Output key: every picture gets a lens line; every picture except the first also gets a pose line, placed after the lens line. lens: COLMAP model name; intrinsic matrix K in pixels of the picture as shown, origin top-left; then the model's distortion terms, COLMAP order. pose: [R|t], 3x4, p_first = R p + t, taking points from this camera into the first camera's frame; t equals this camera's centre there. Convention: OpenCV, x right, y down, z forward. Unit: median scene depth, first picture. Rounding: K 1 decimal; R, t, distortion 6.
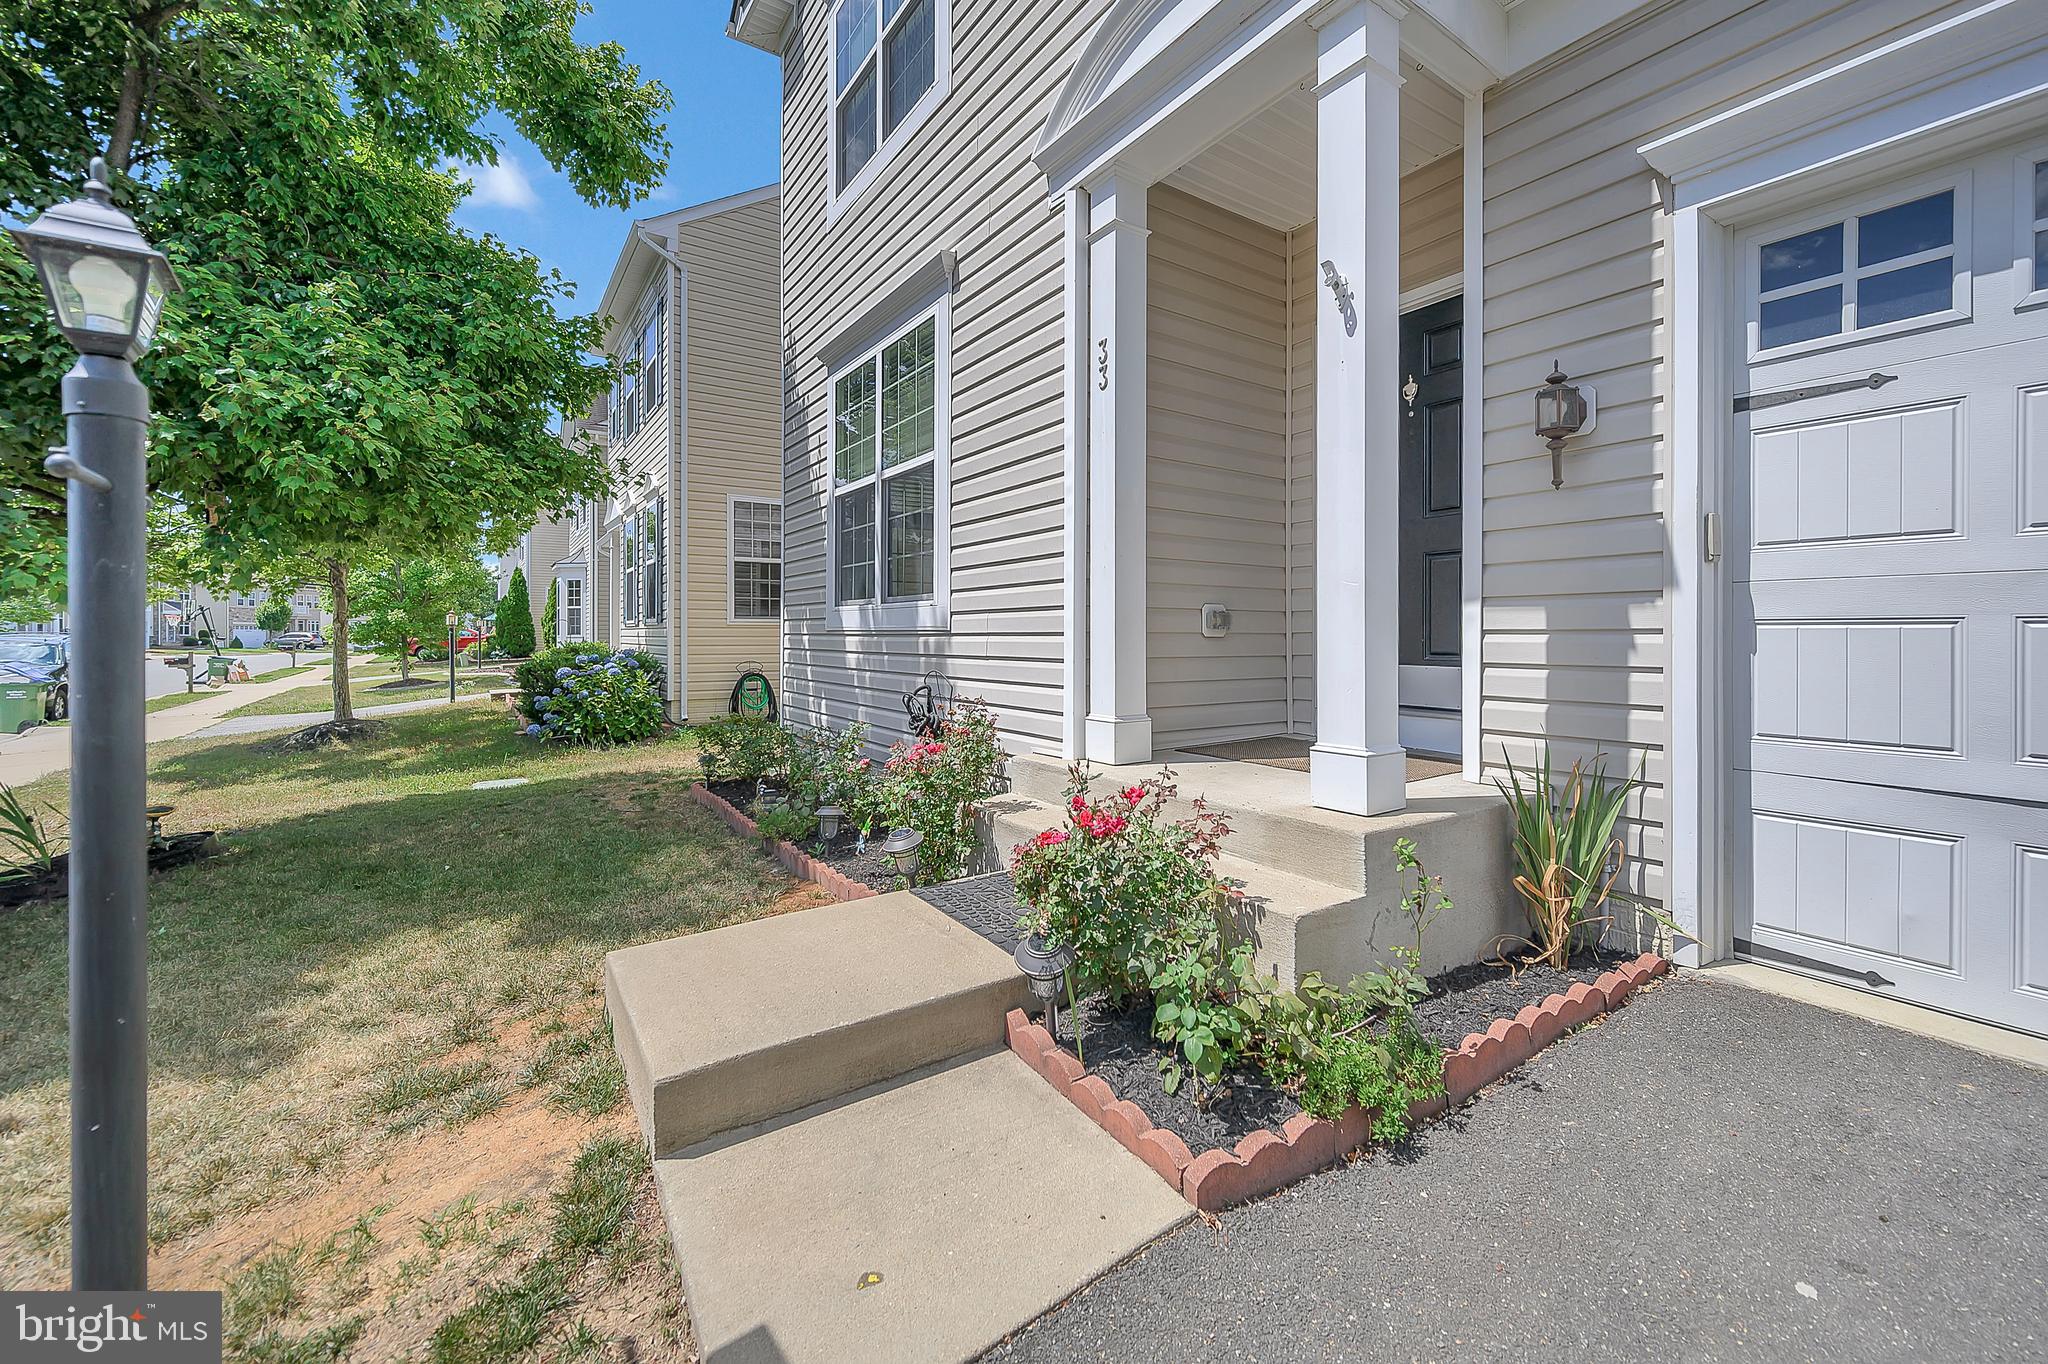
lens RADIAL K [[825.2, 0, 1054.6], [0, 825.2, 636.3], [0, 0, 1]] dist [0.000088, 0.000103]
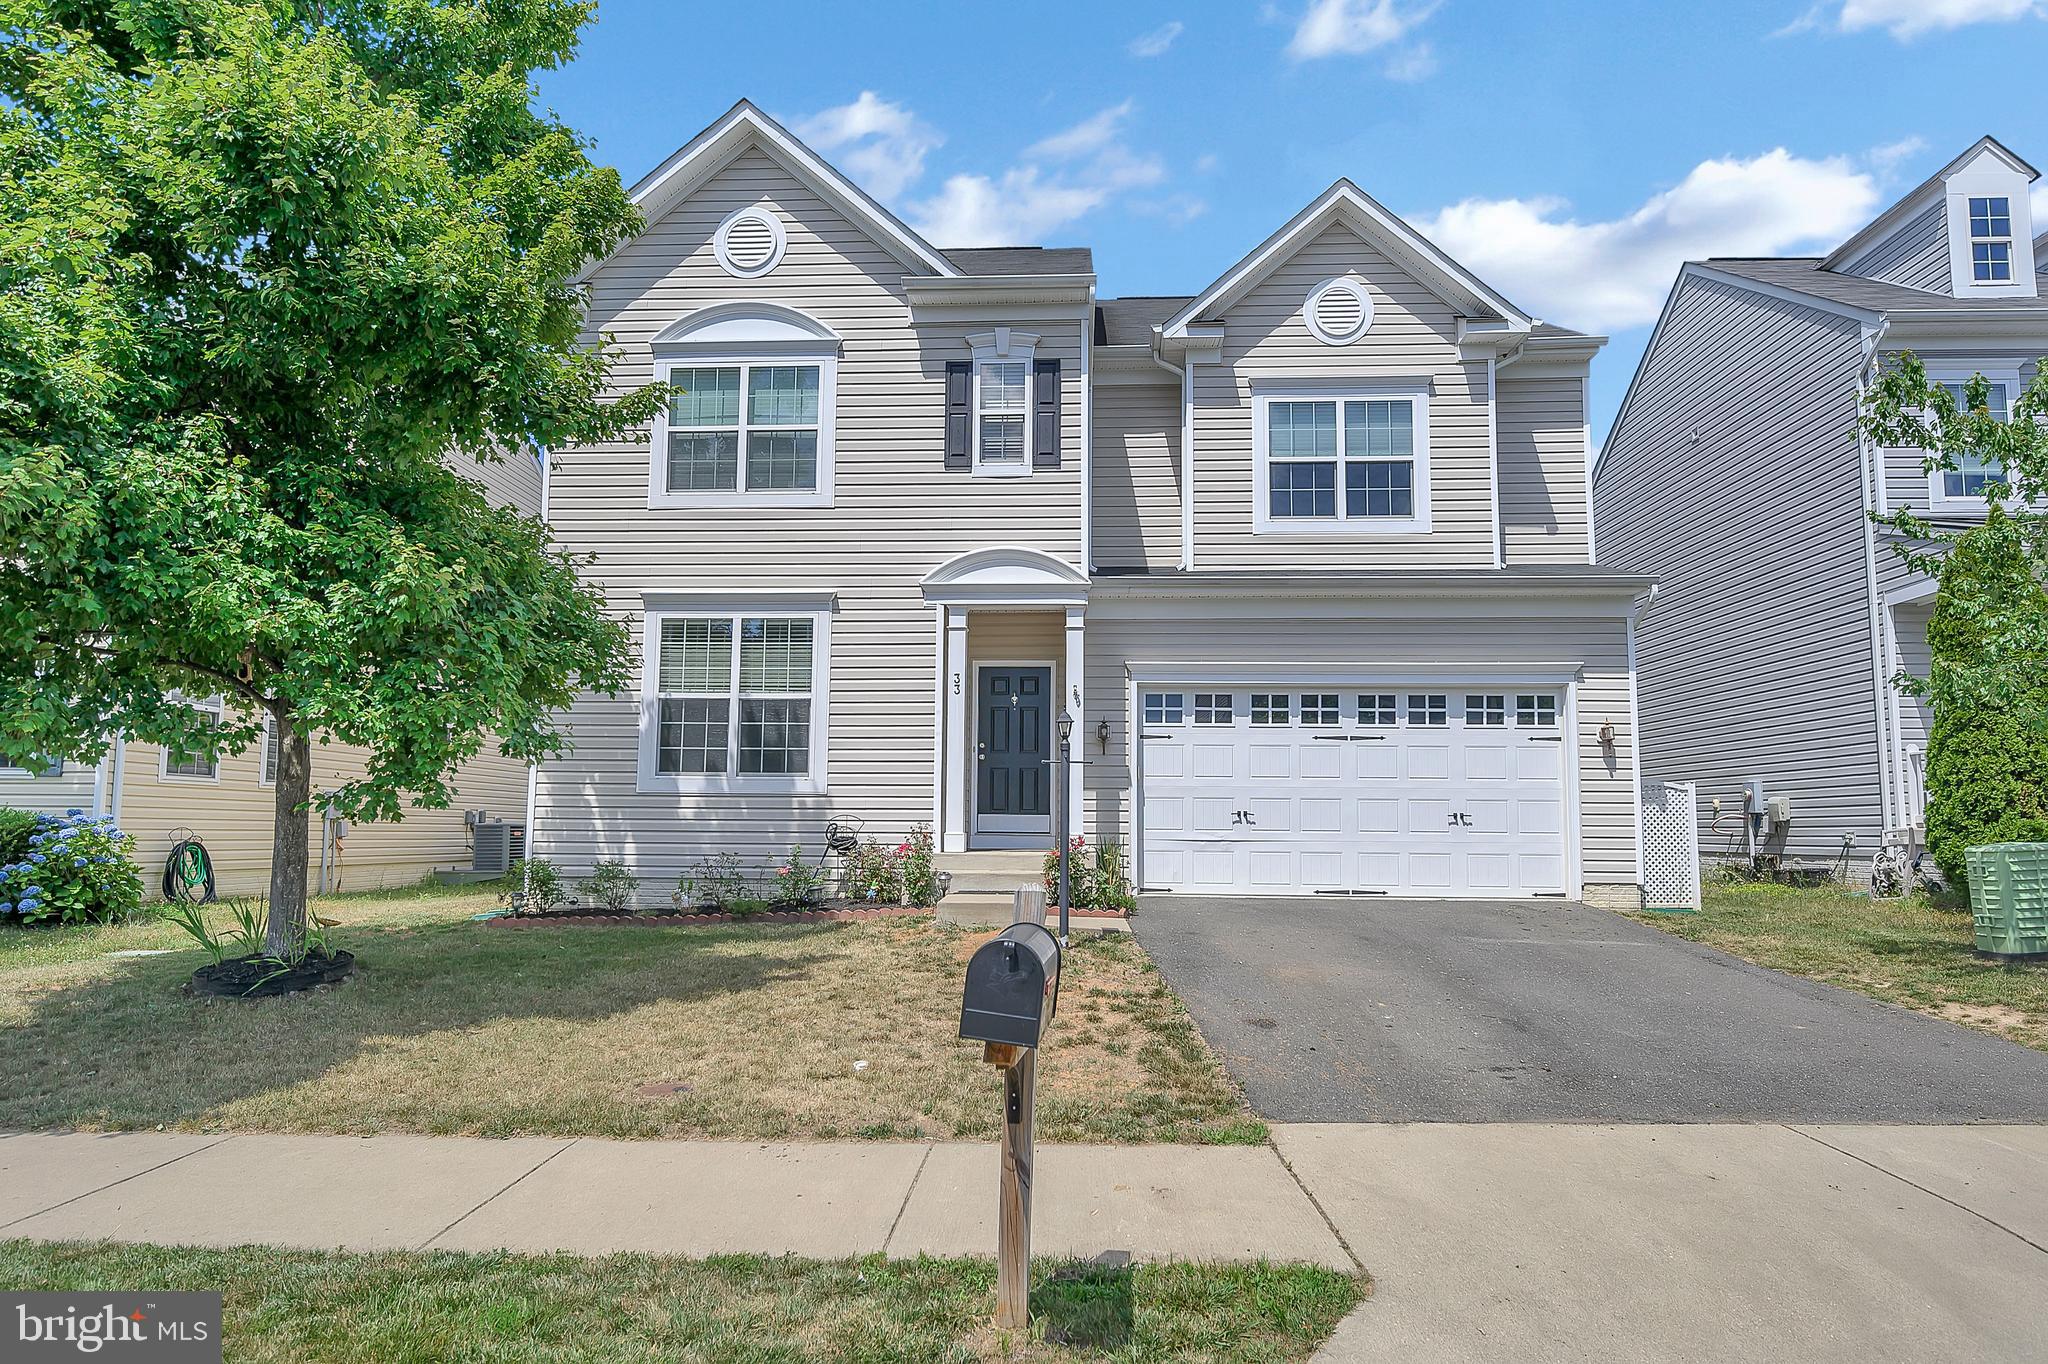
lens RADIAL K [[1118.7, 0, 1022.1], [0, 1118.7, 734.5], [0, 0, 1]] dist [-0.000015, -0.000301]
pose [[0.618145, 0.072433, 0.782720, -2.361763], [-0.005502, 0.996120, -0.087837, 0.099911], [-0.786045, 0.049990, 0.616145, -1.136550]]
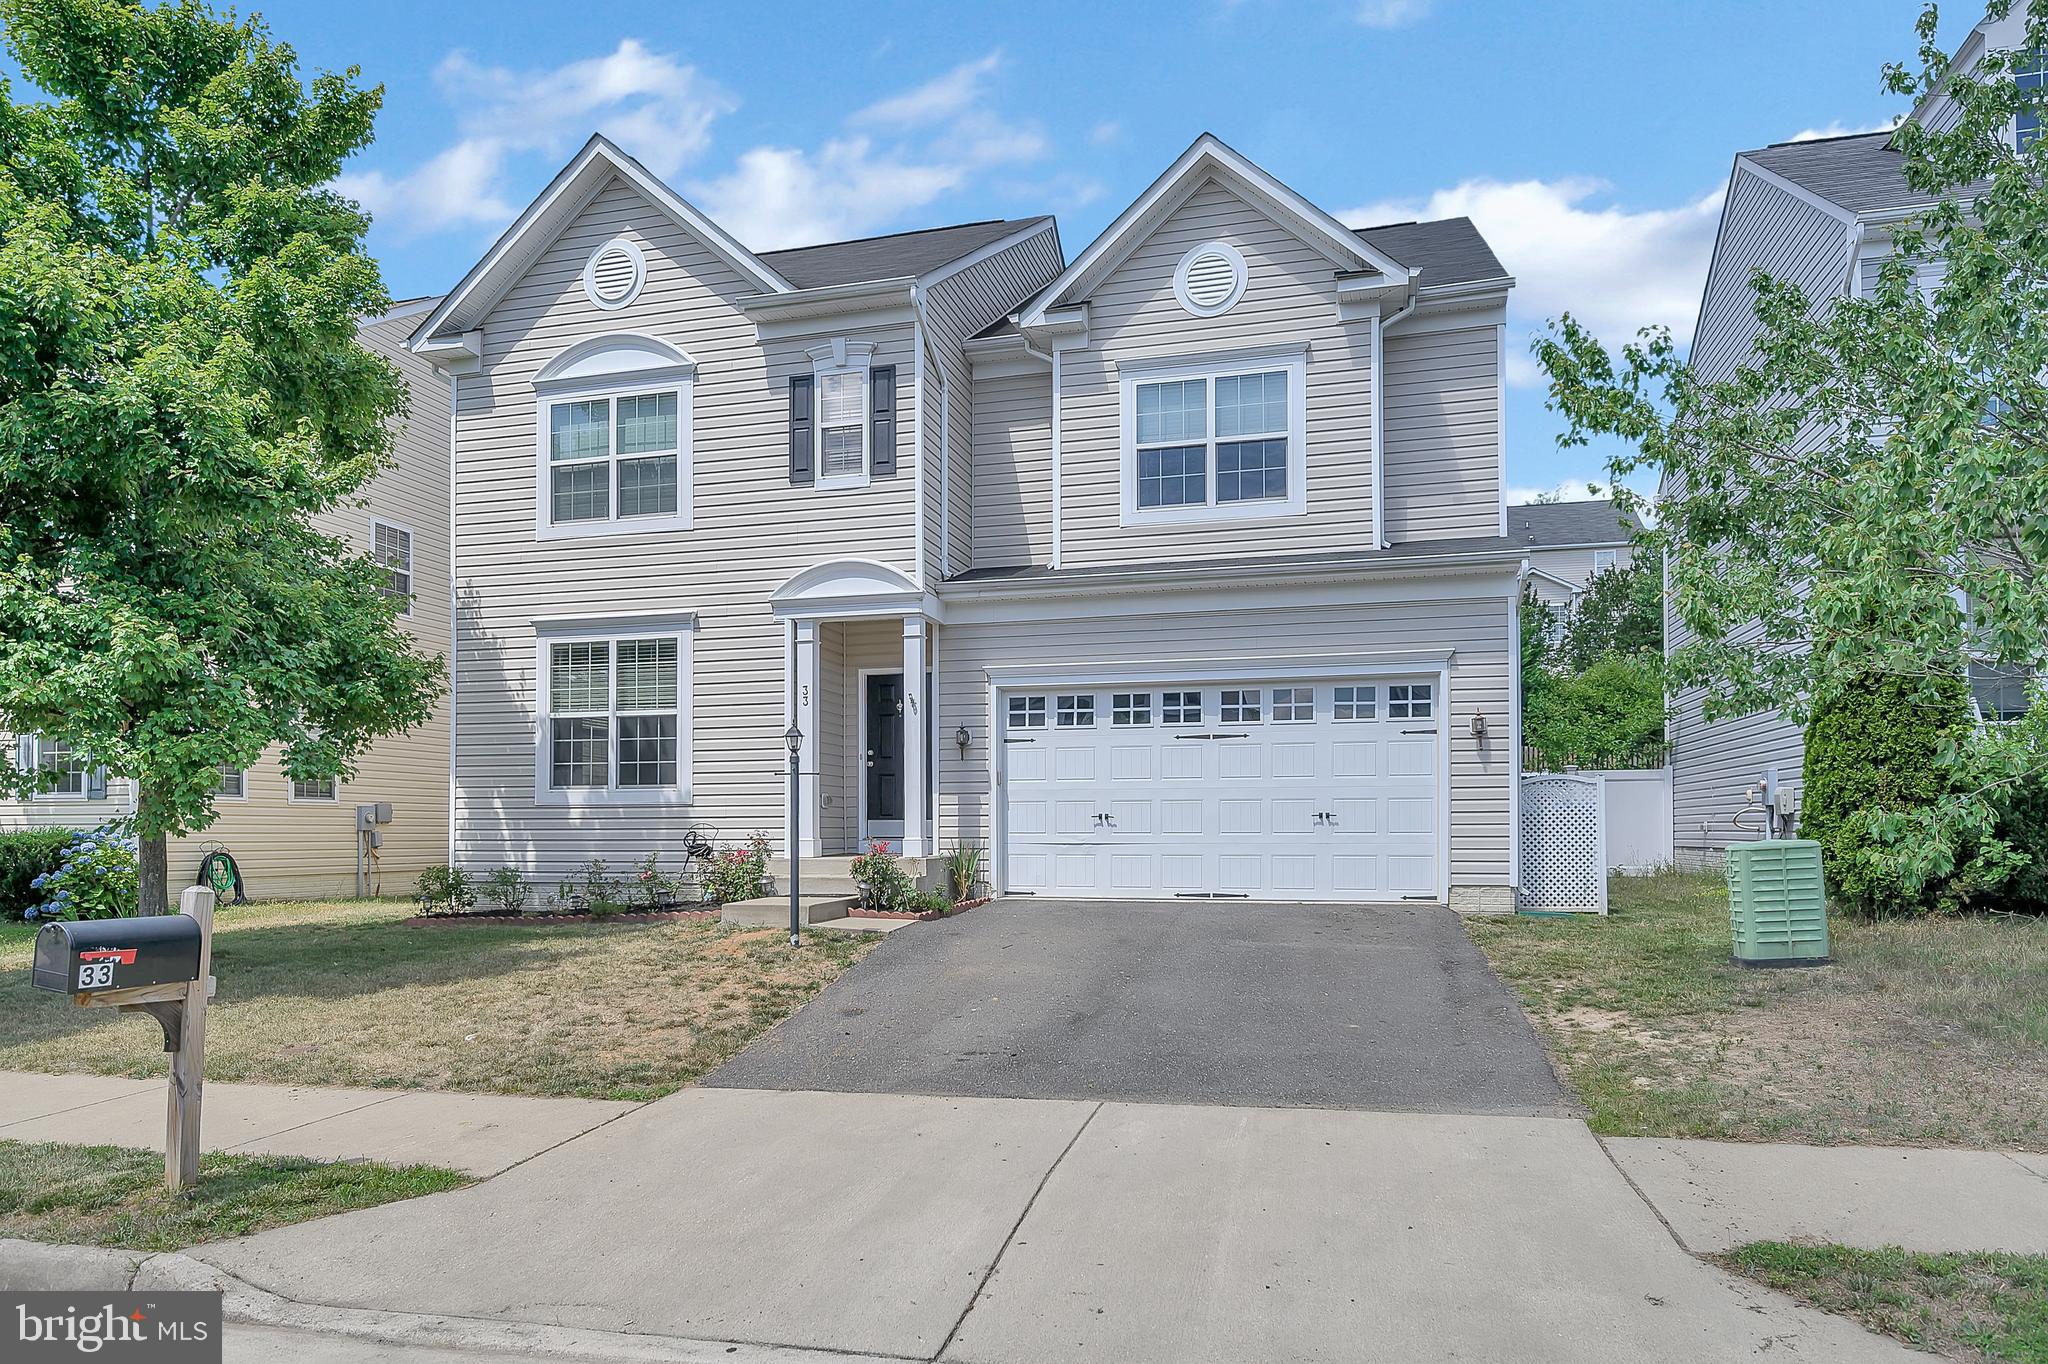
lens RADIAL K [[1227.4, 0, 1025.2], [0, 1227.4, 818.2], [0, 0, 1]] dist [0.002286, -0.000082]
pose [[0.767579, 0.004151, 0.640941, -1.801695], [0.005422, 0.999901, -0.012970, 0.088910], [-0.640932, 0.013430, 0.767480, -2.247699]]
